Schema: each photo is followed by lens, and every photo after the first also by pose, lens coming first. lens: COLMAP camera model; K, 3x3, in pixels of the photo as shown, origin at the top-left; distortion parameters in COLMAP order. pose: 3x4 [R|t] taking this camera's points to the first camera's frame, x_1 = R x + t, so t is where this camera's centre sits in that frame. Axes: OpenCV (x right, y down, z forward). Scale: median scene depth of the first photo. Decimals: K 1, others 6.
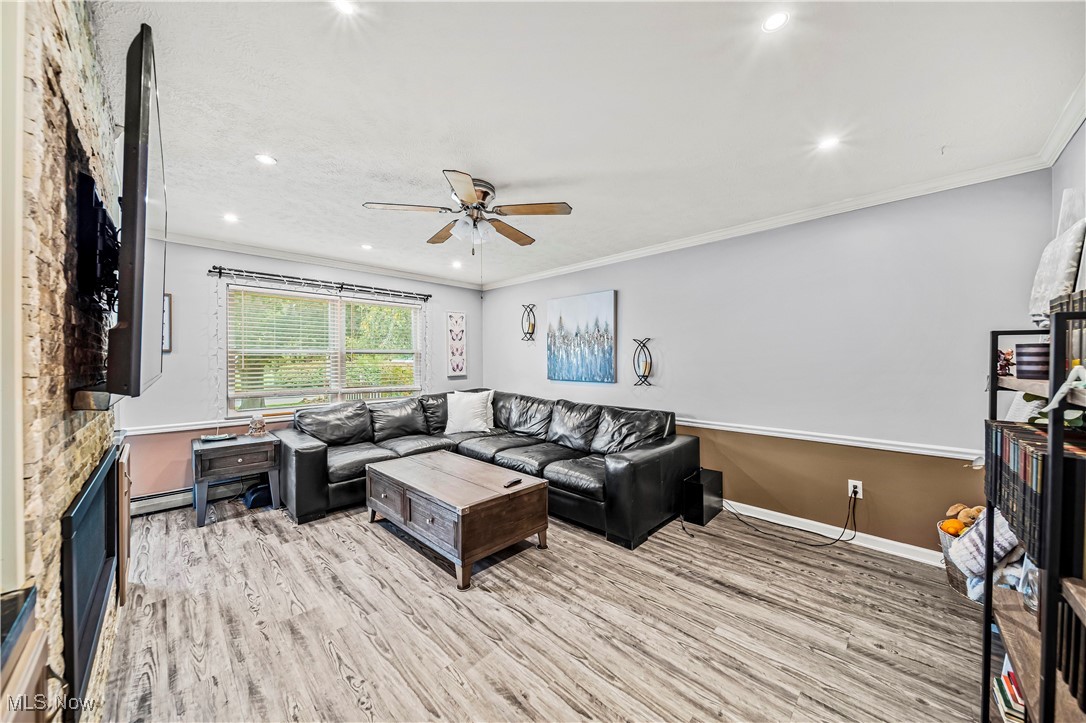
lens RADIAL K [[381.2, 0, 540.7], [0, 381.2, 362.0], [0, 0, 1]] dist [-0.000572, -0.000045]
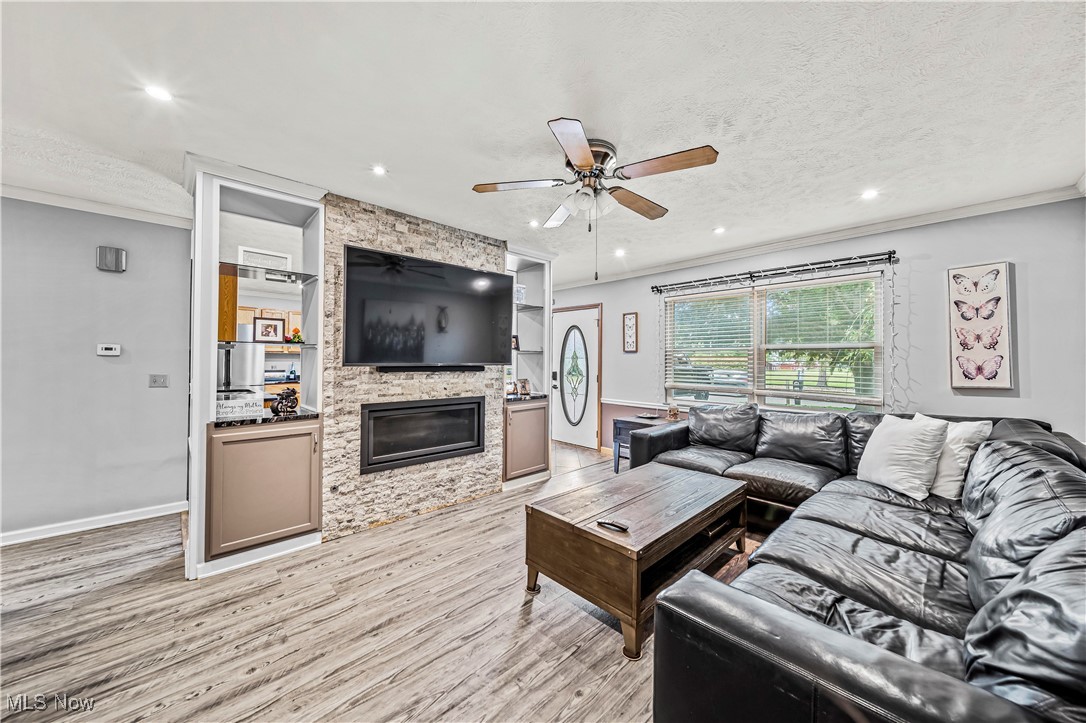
lens RADIAL K [[381.2, 0, 540.7], [0, 381.2, 359.6], [0, 0, 1]] dist [-0.000572, -0.000045]
pose [[-0.026248, 0.001530, -0.999654, 0.438548], [-0.008567, 0.999962, 0.001755, 0.002320], [0.999619, 0.008611, -0.026234, 0.593713]]
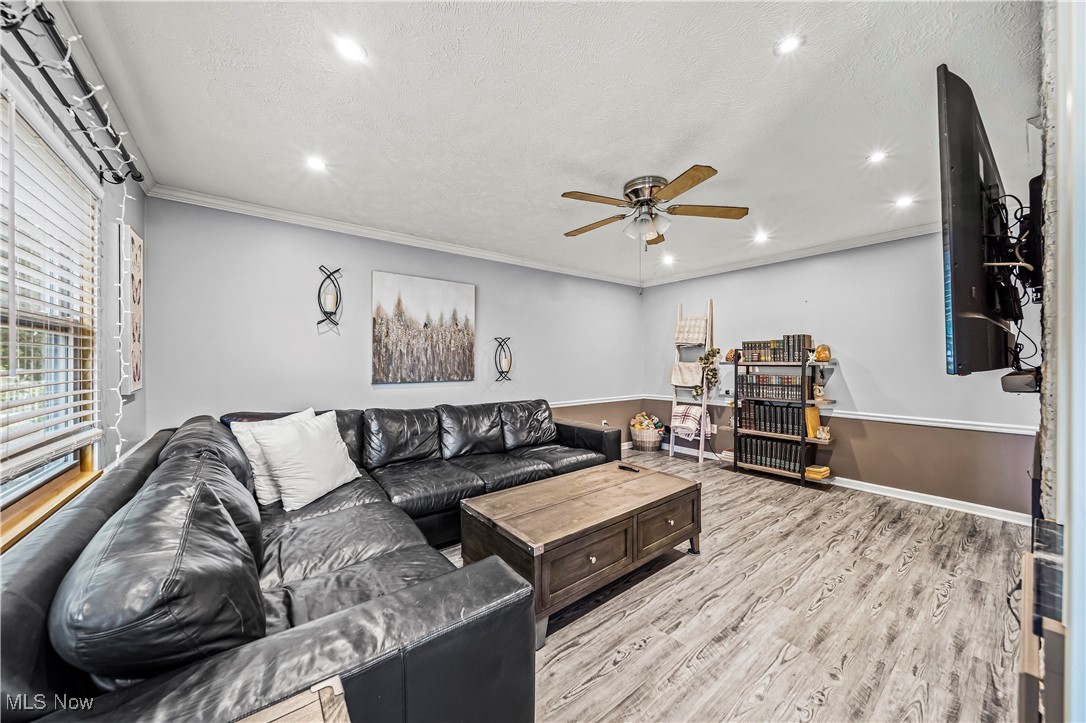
lens RADIAL K [[381.2, 0, 542.6], [0, 381.2, 360.6], [0, 0, 1]] dist [-0.000572, -0.000045]
pose [[0.124262, 0.002926, 0.992245, -0.799694], [0.004227, 0.999985, -0.003478, 0.008445], [-0.992240, 0.004627, 0.124248, 0.747235]]
